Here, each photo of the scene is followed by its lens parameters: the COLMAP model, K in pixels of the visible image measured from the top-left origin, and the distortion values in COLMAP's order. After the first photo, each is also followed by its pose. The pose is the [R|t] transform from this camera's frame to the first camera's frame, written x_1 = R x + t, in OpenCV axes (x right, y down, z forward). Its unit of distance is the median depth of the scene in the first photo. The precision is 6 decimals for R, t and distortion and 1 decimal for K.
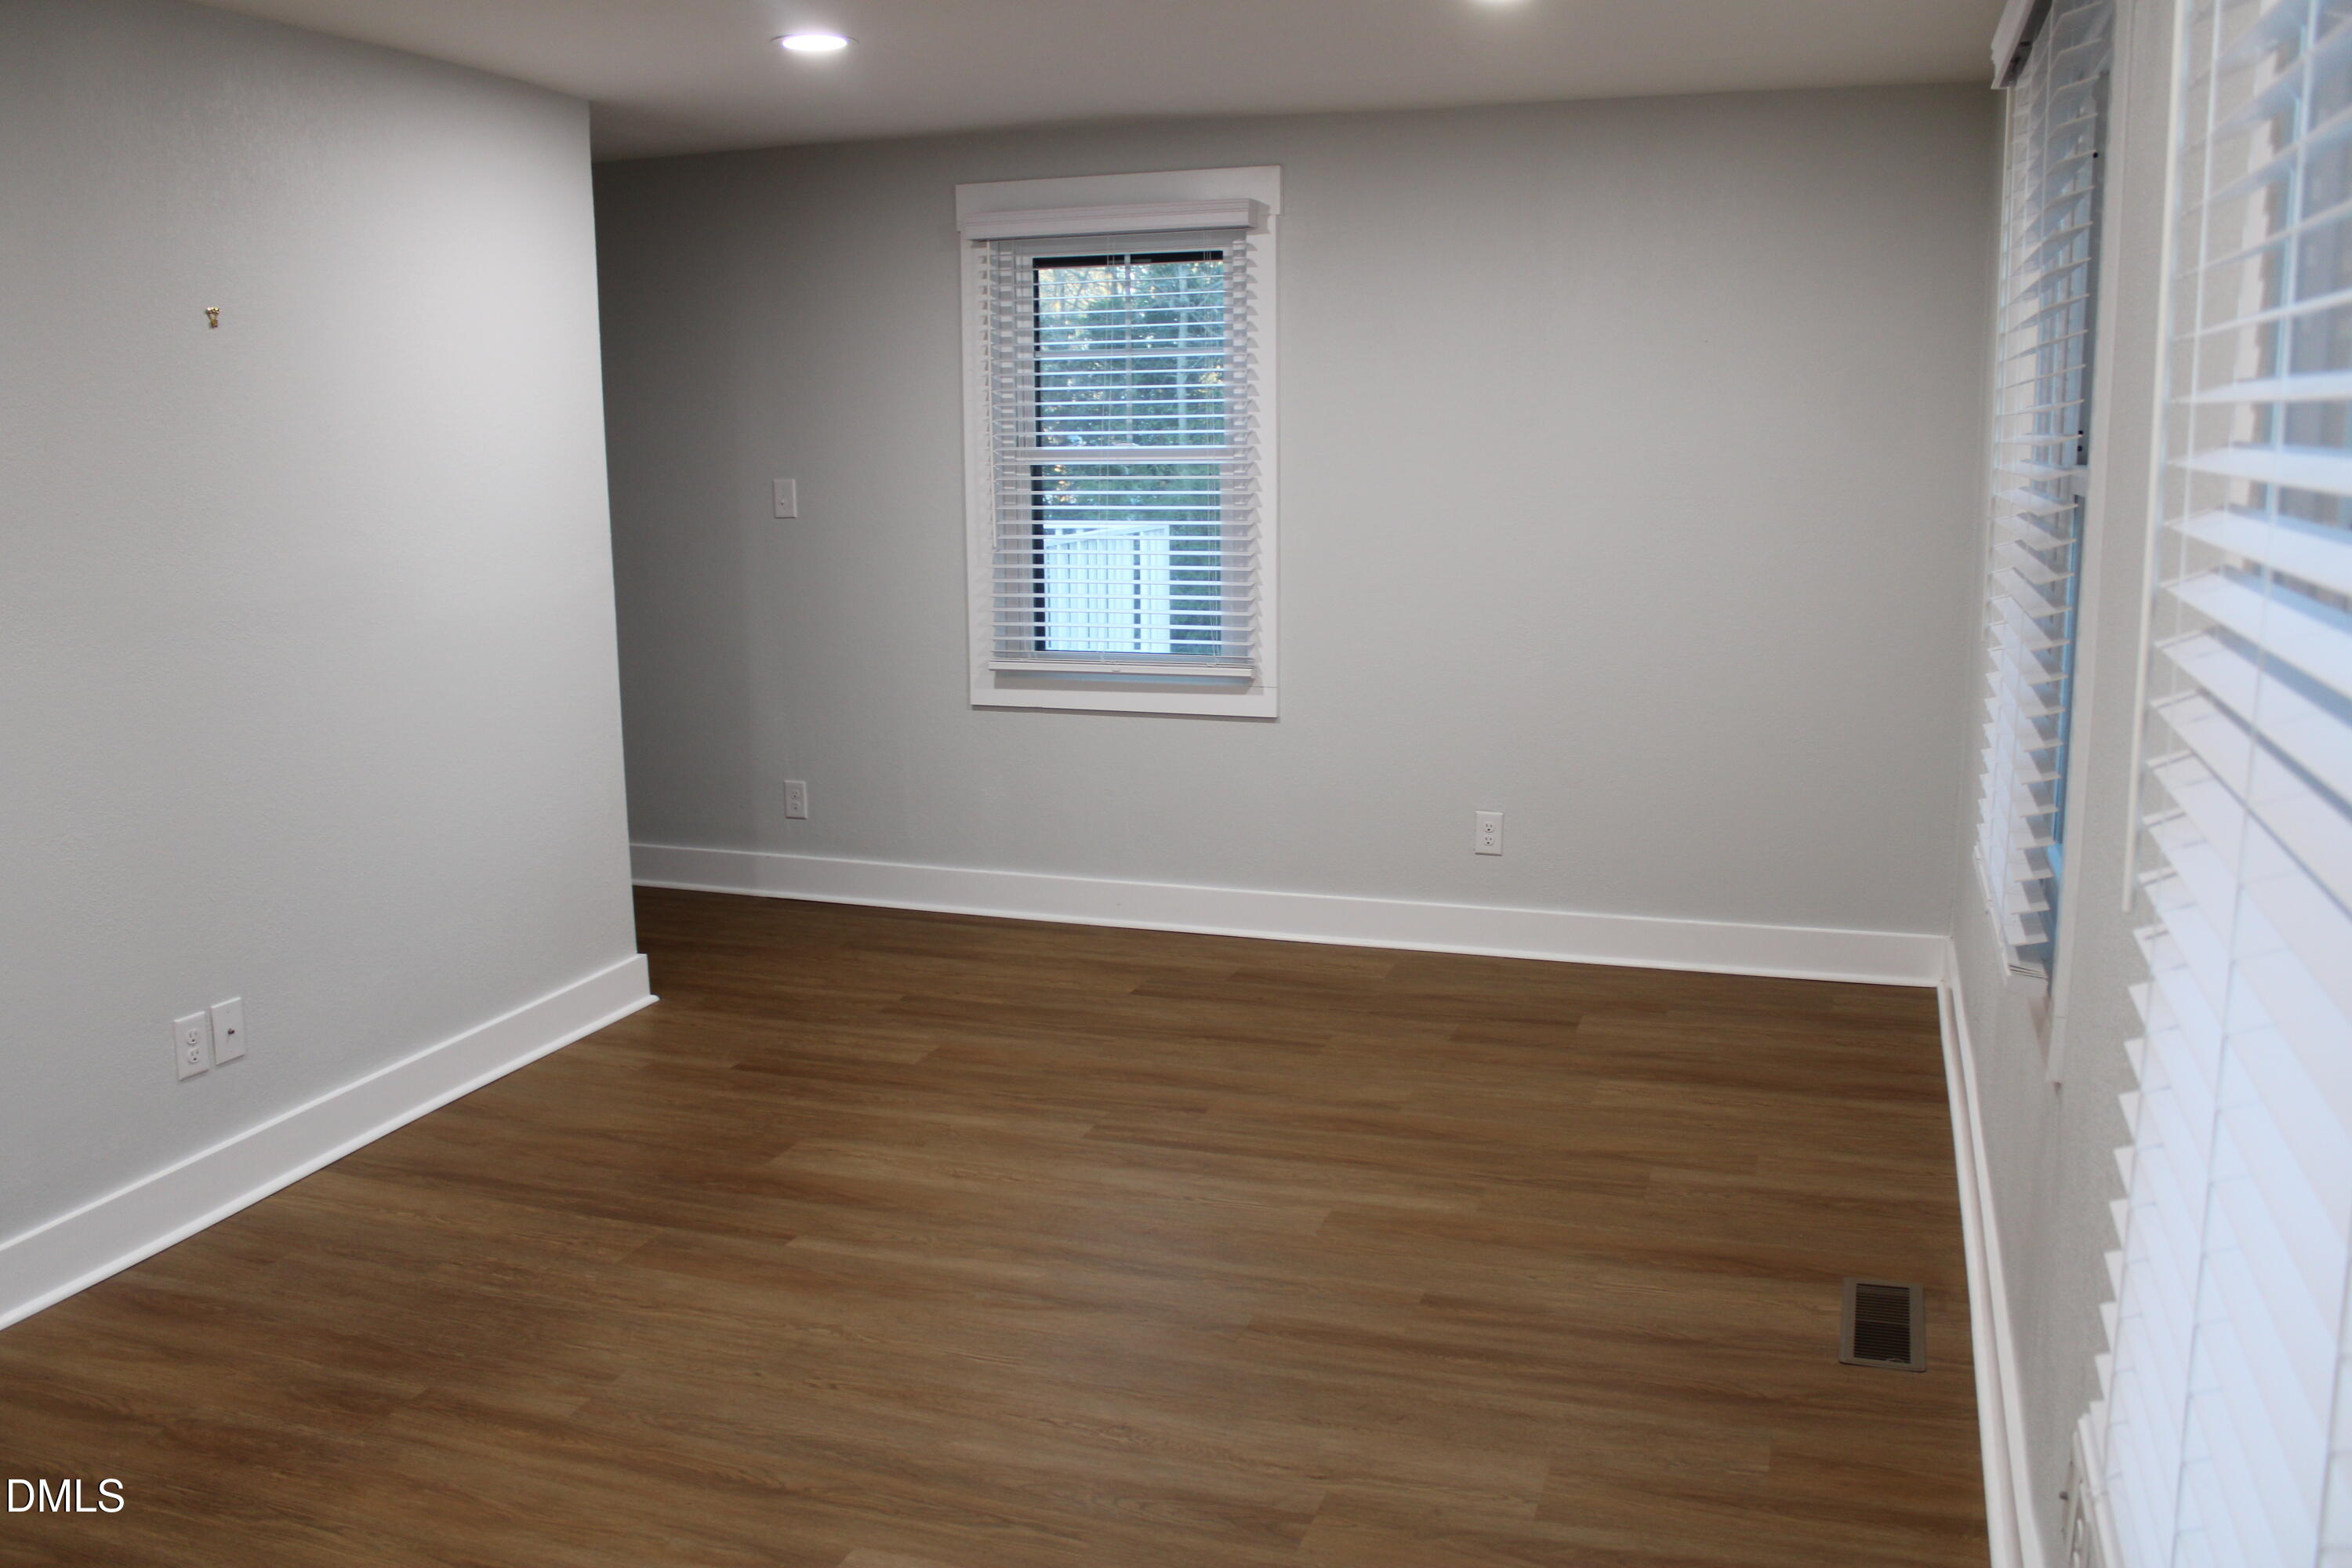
lens RADIAL K [[1982.7, 0, 1176.0], [0, 1982.7, 784.0], [0, 0, 1]] dist [-0.163466, 0.158985]
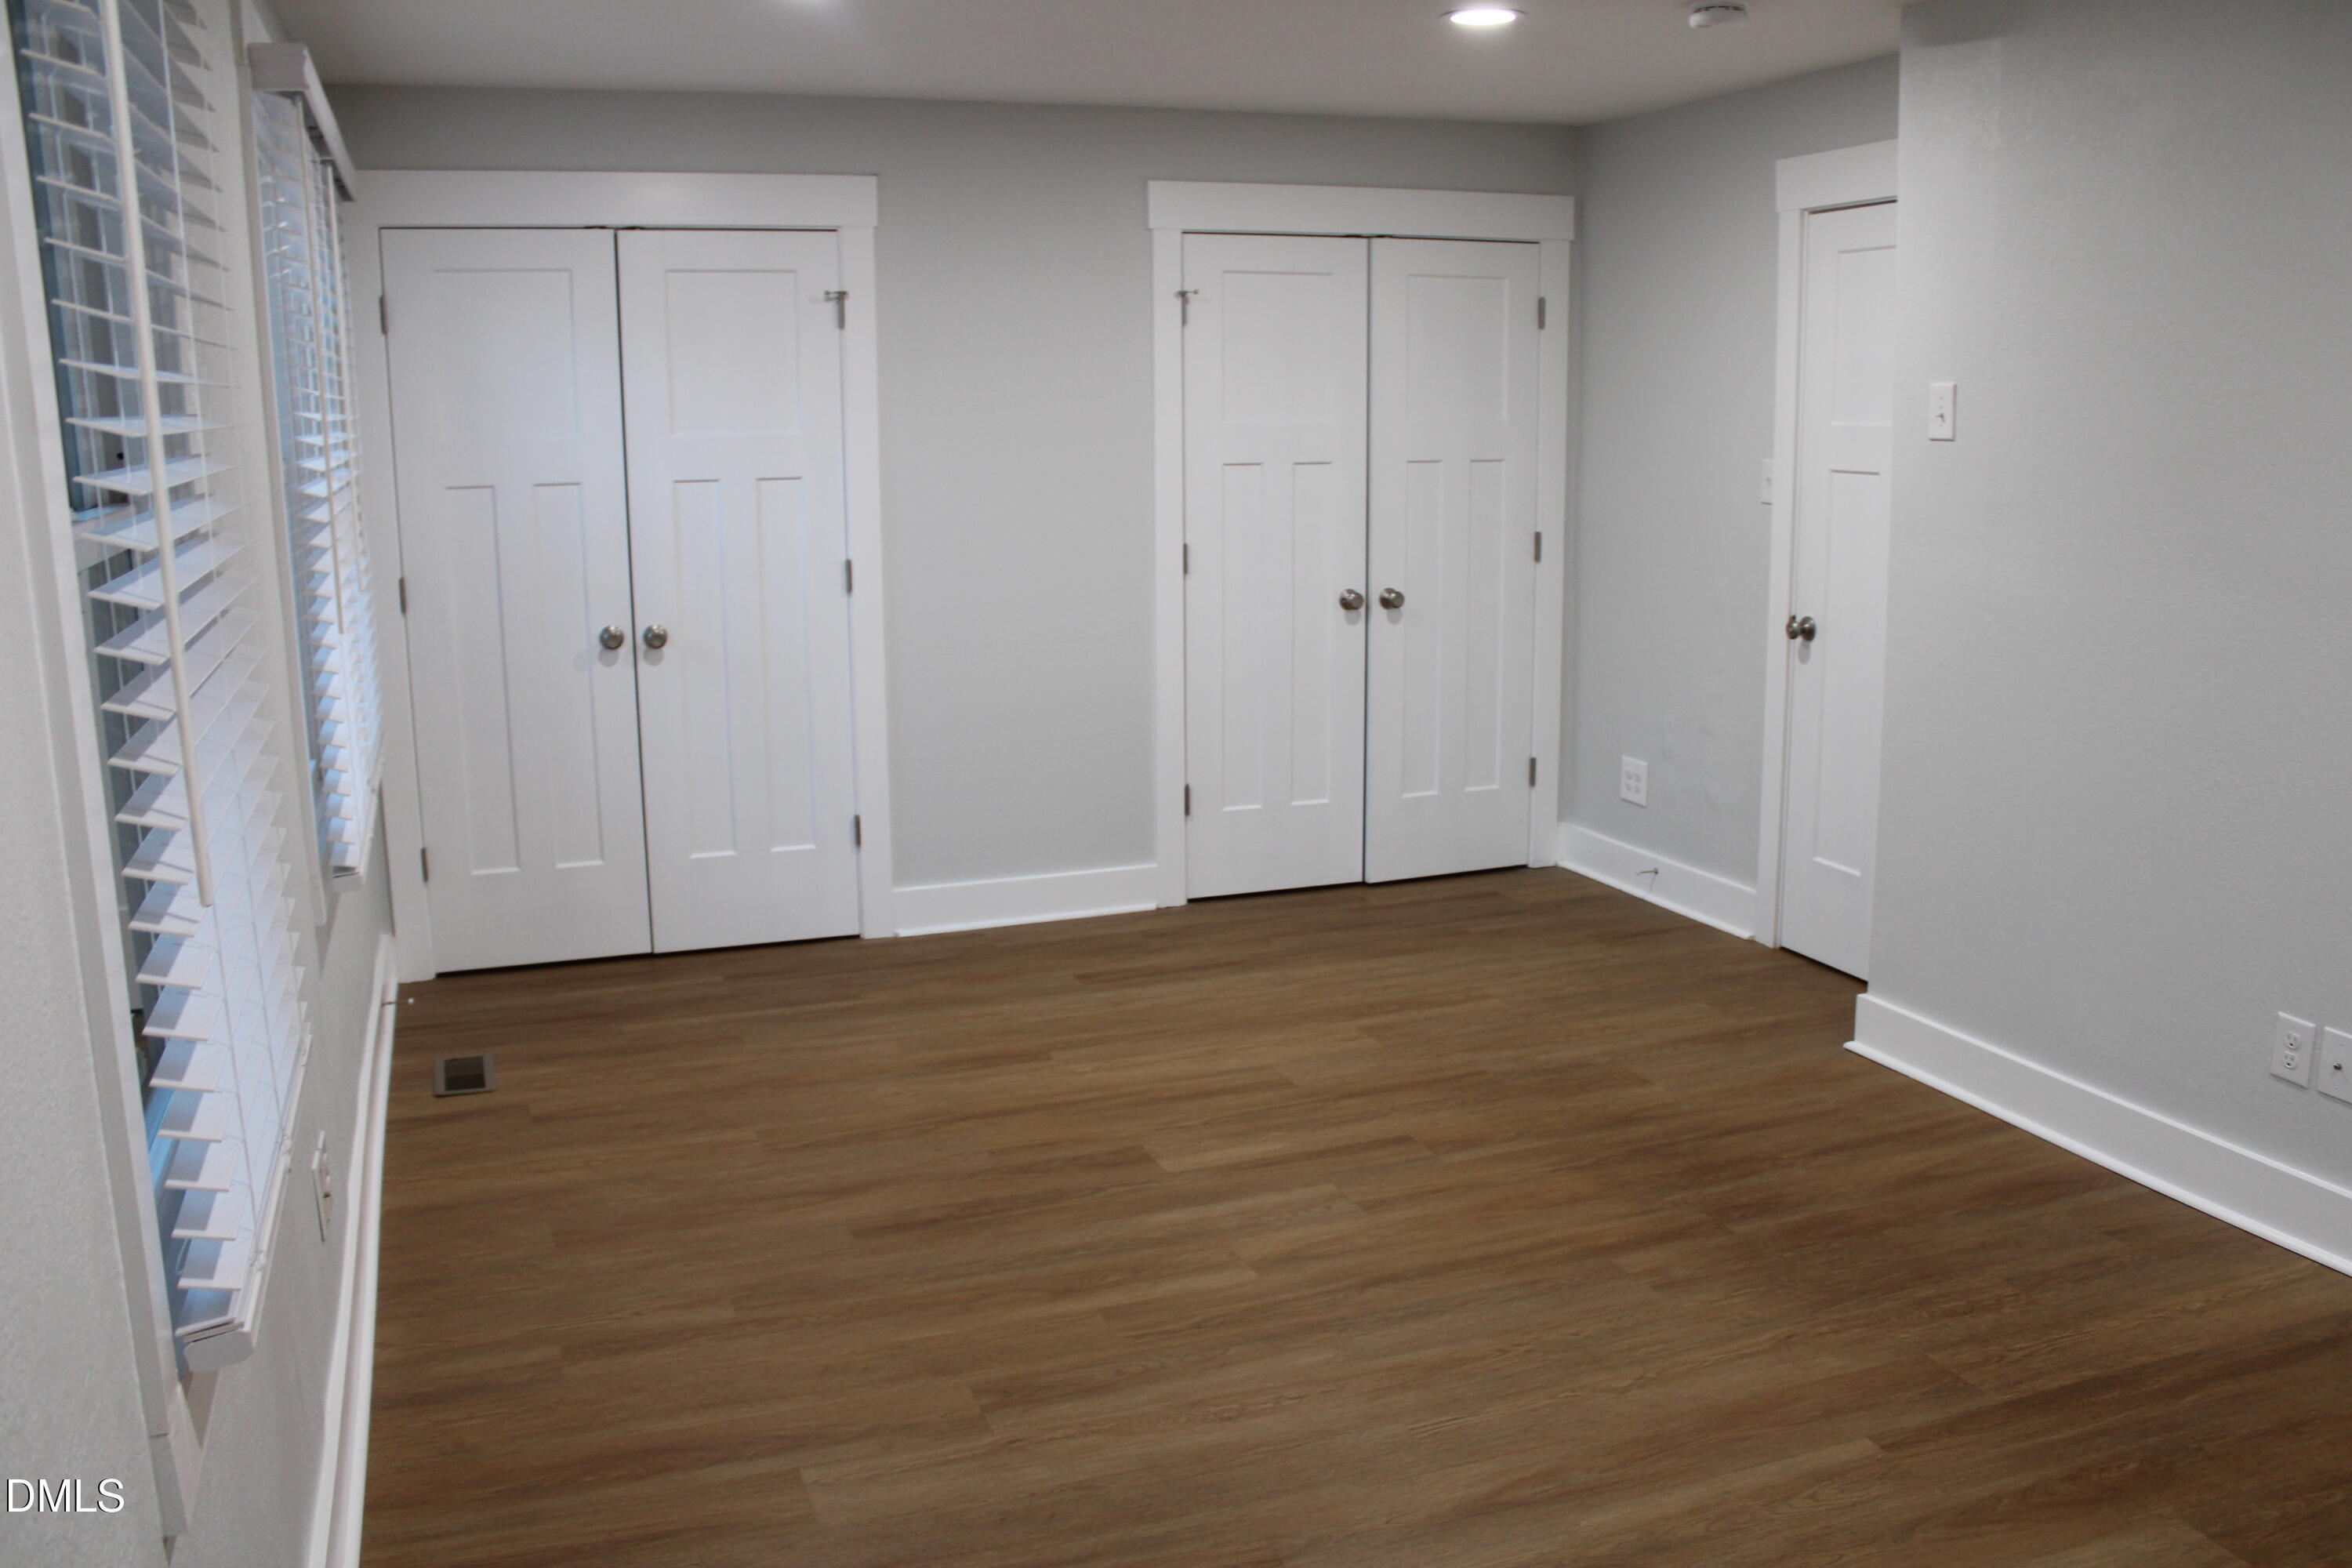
lens RADIAL K [[1982.7, 0, 1176.0], [0, 1982.7, 784.0], [0, 0, 1]] dist [-0.163466, 0.158985]
pose [[-0.770081, 0.150110, -0.620034, 0.513560], [-0.090400, 0.936437, 0.338989, -0.280423], [0.631508, 0.317100, -0.707562, 1.448101]]
